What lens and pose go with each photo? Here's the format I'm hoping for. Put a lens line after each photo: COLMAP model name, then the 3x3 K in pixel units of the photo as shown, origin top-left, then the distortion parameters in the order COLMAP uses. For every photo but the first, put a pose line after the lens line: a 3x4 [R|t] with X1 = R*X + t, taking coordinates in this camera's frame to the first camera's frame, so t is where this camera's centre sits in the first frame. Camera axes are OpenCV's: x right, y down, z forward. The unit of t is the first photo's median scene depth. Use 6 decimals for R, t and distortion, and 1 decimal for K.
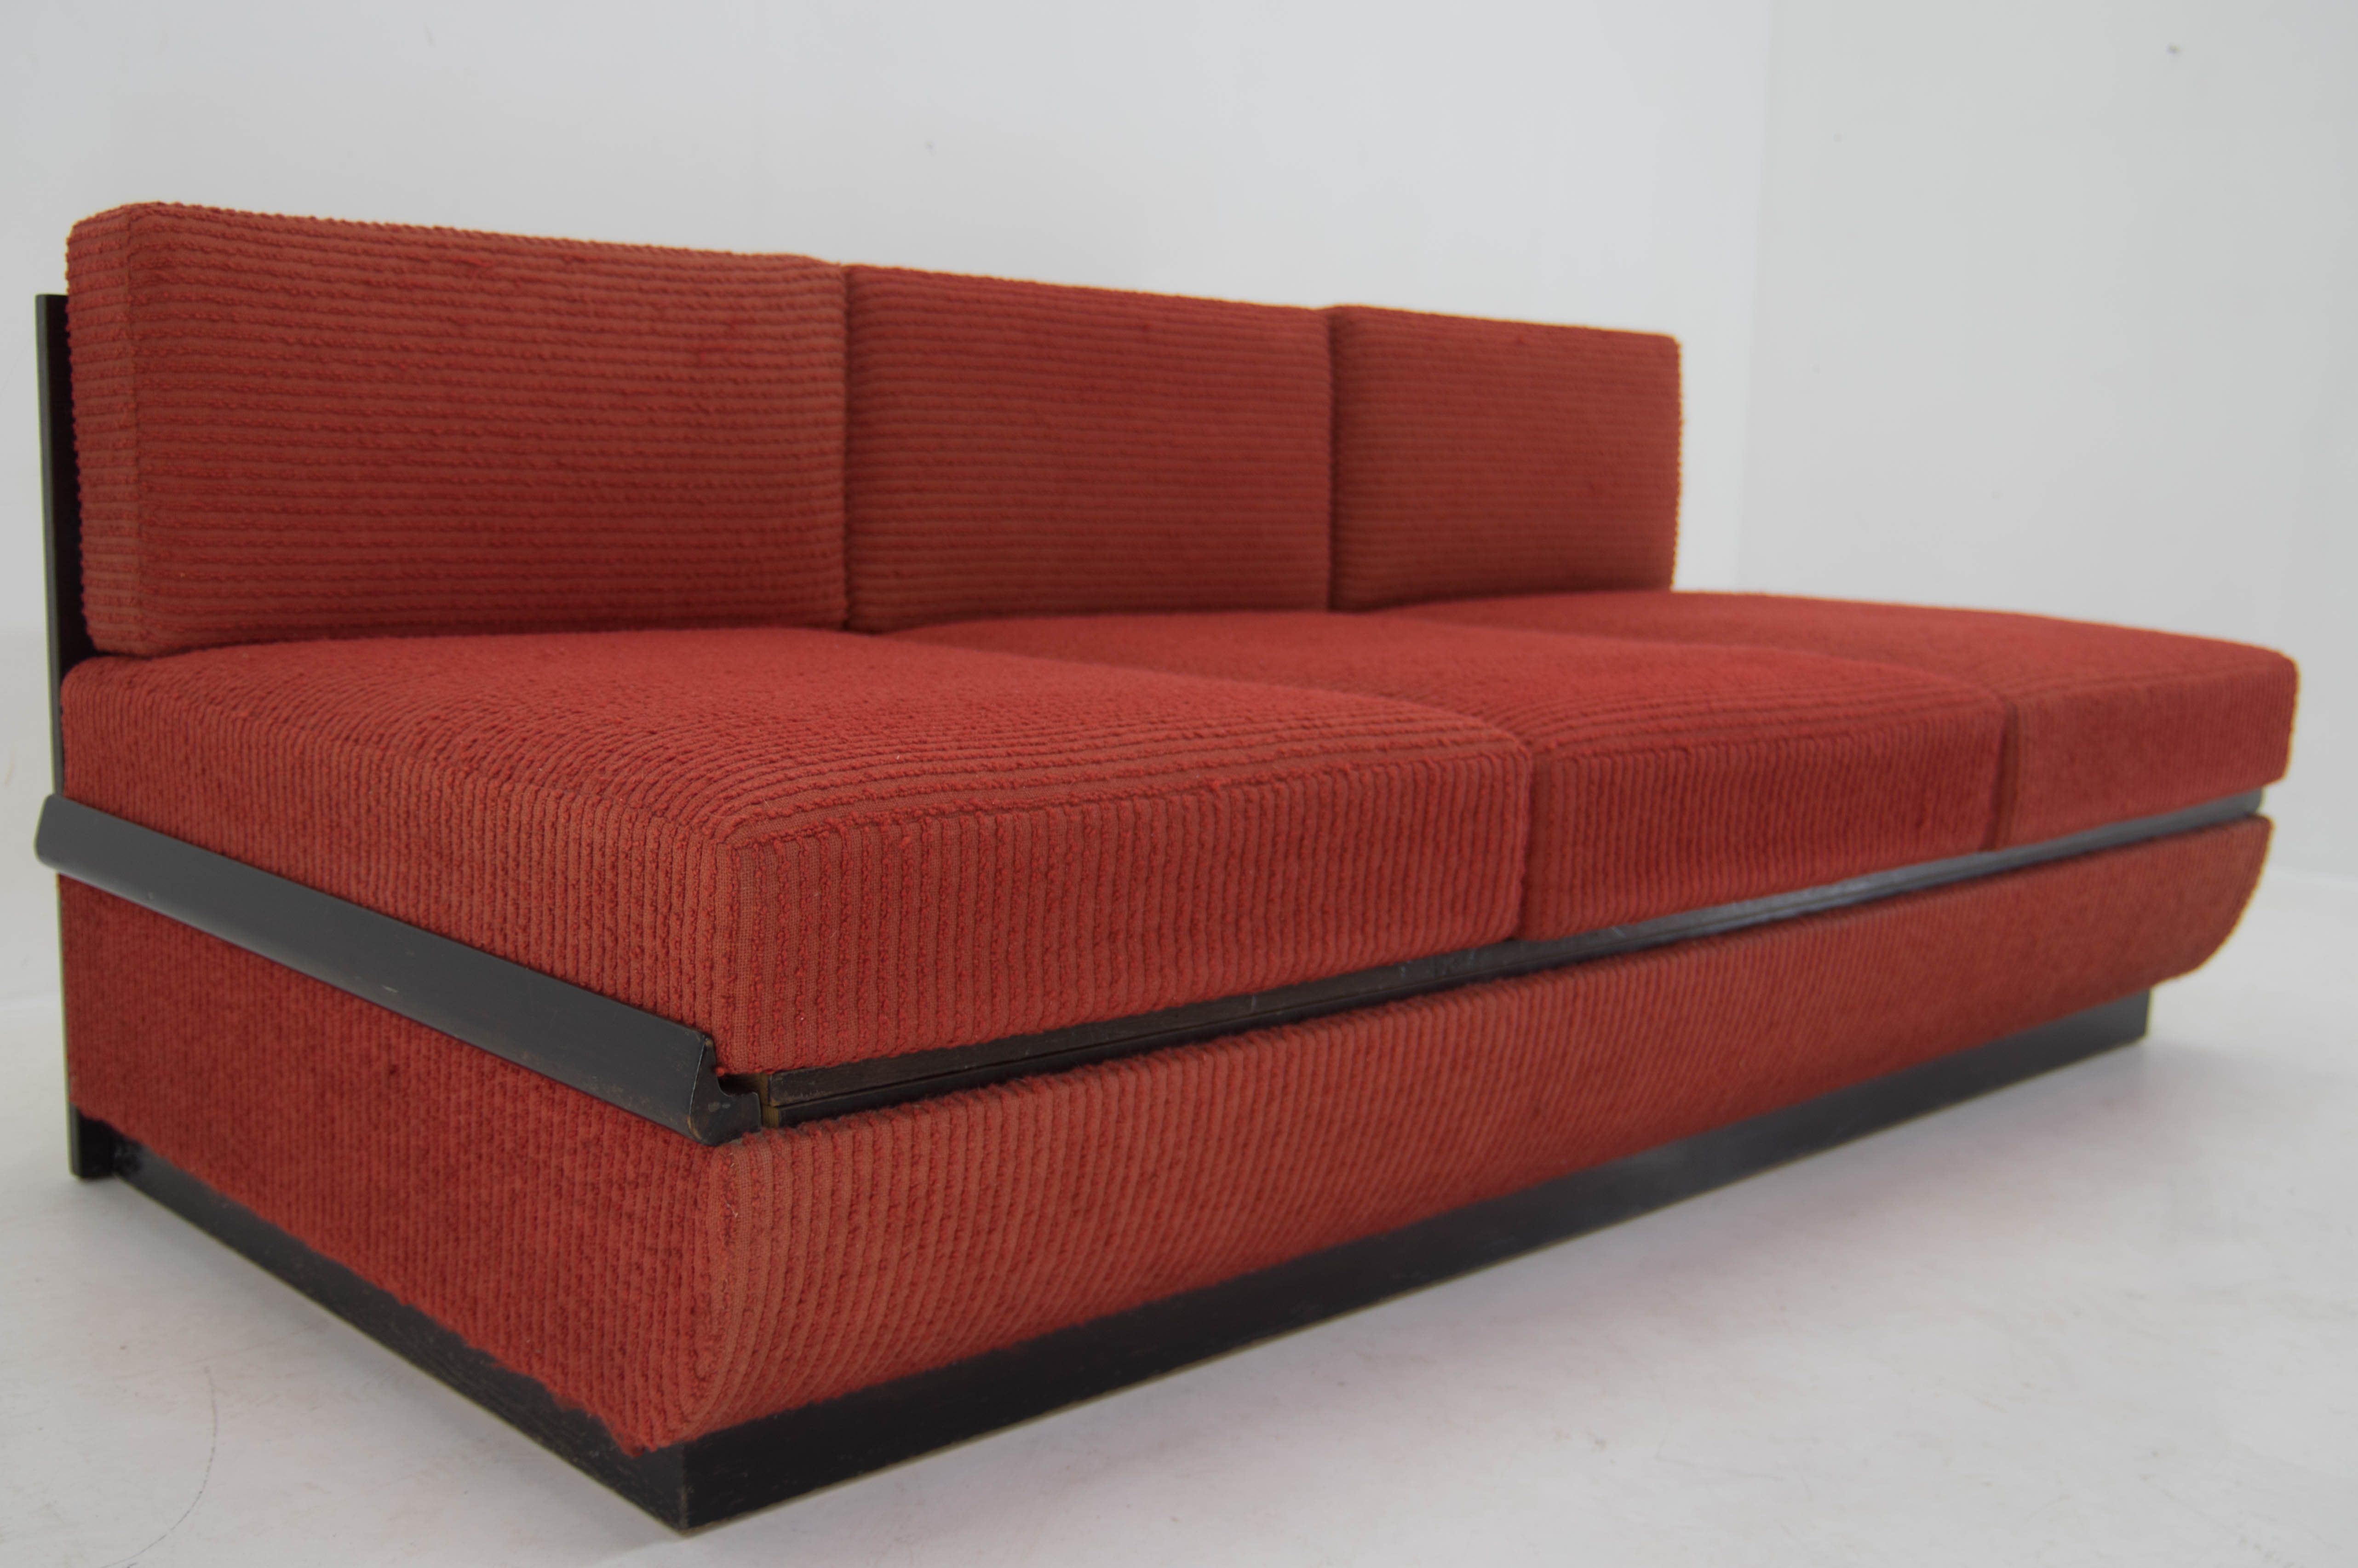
lens RADIAL K [[2544.8, 0, 1179.0], [0, 2544.8, 784.0], [0, 0, 1]] dist [-0.060123, 0.000891]
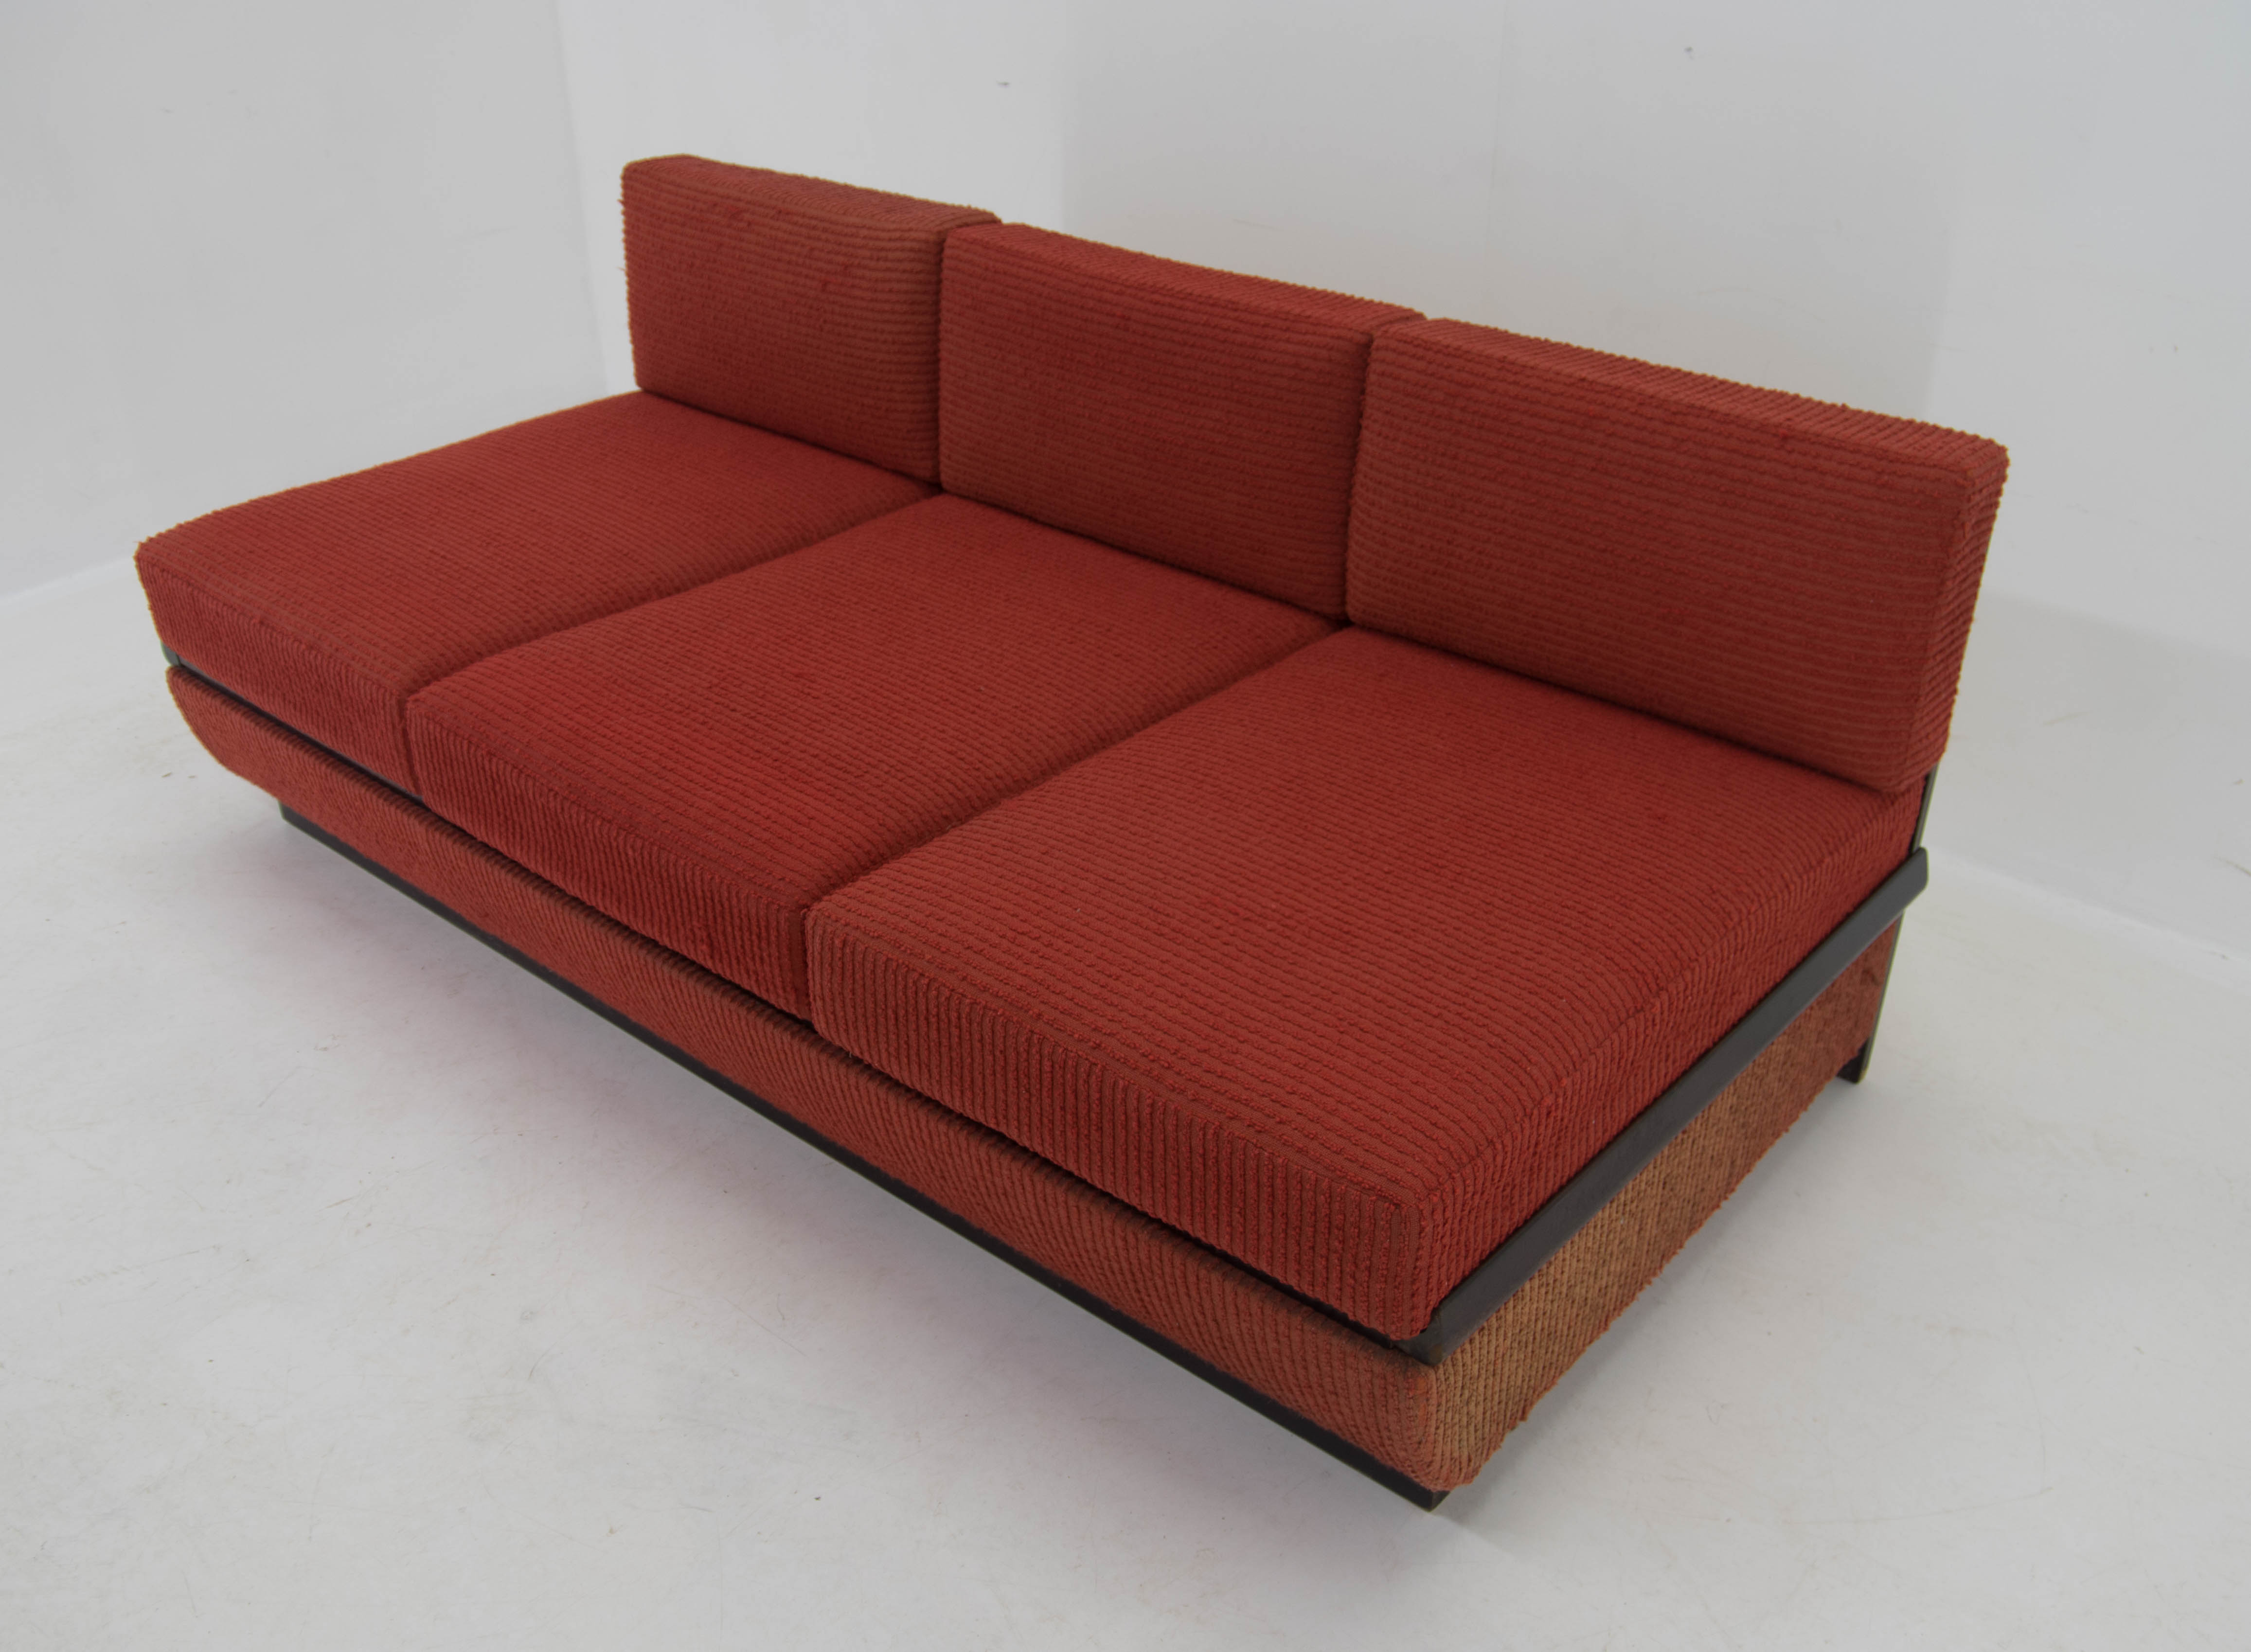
lens RADIAL K [[2027.5, 0, 1136.6], [0, 2027.5, 889.3], [0, 0, 1]] dist [-0.113866, 0.022290]
pose [[0.087432, 0.485884, -0.869639, 1.370942], [-0.142620, 0.870094, 0.471800, -0.580028], [0.985908, 0.082778, 0.145371, 1.341962]]
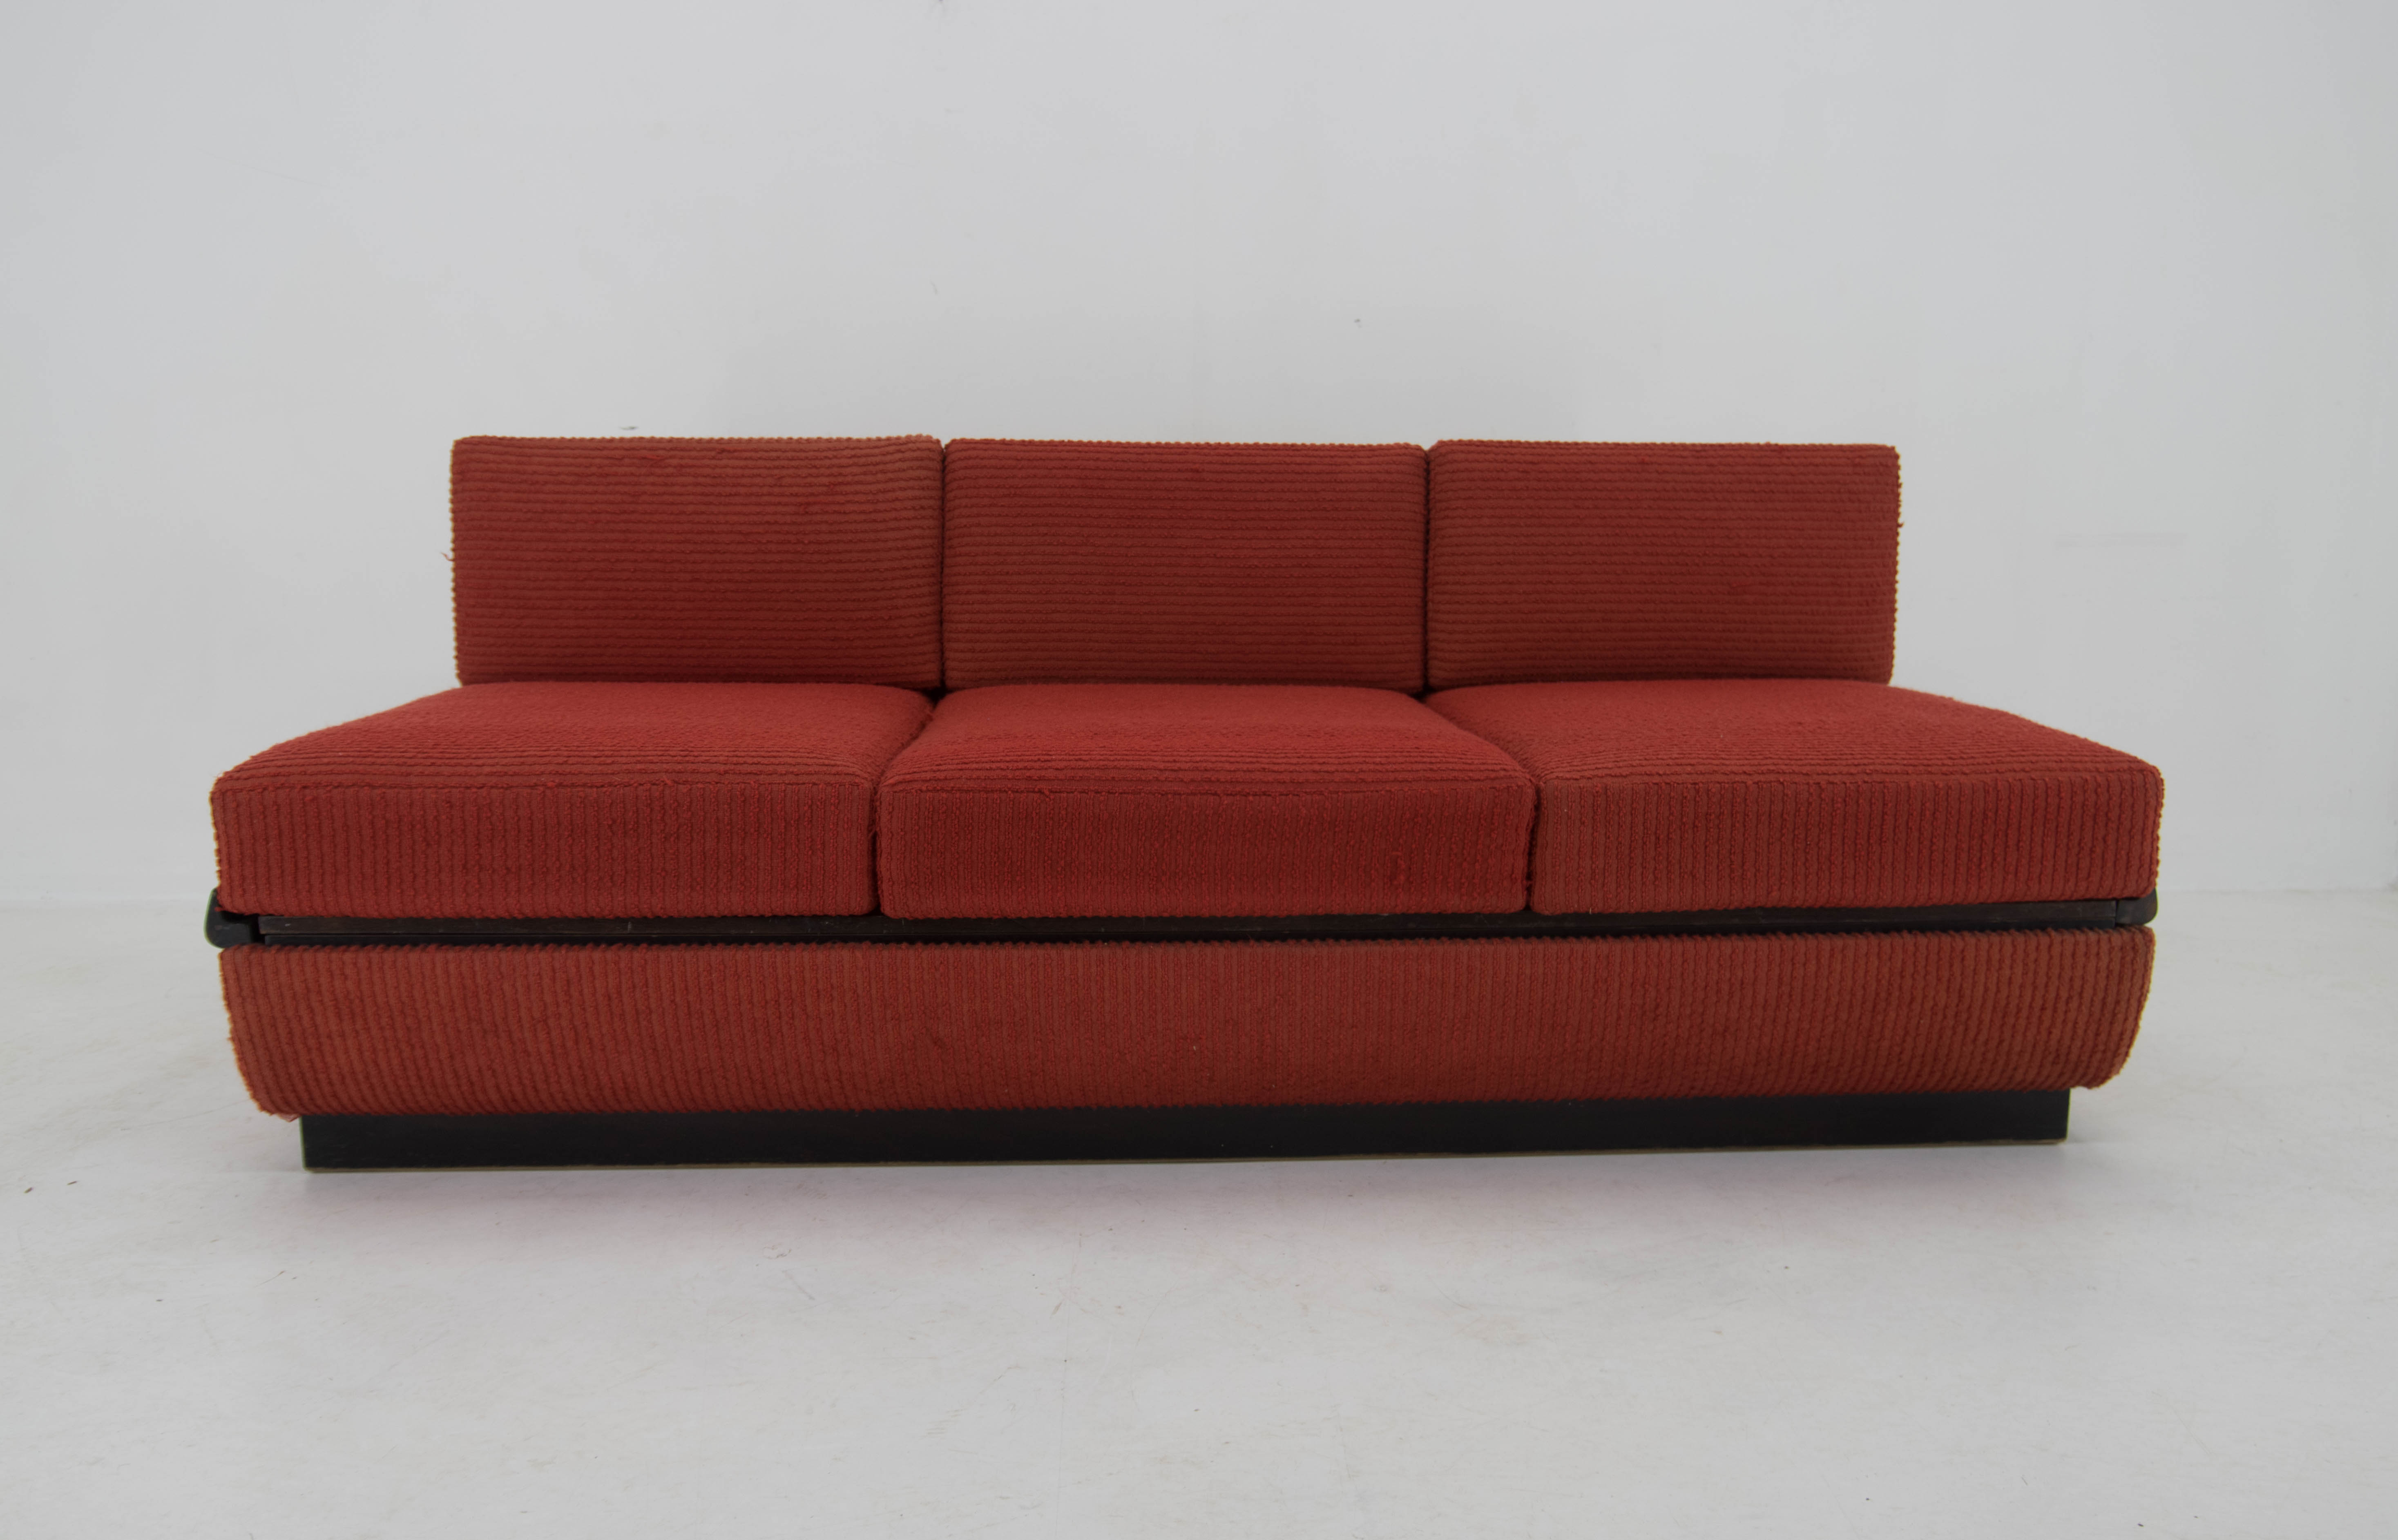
lens RADIAL K [[2236.8, 0, 1199.0], [0, 2236.8, 770.0], [0, 0, 1]] dist [-0.098106, 0.079813]
pose [[0.750230, 0.055833, -0.658815, 1.160966], [-0.070441, 0.997507, 0.004321, -0.040662], [0.657413, 0.043166, 0.752293, 0.180469]]
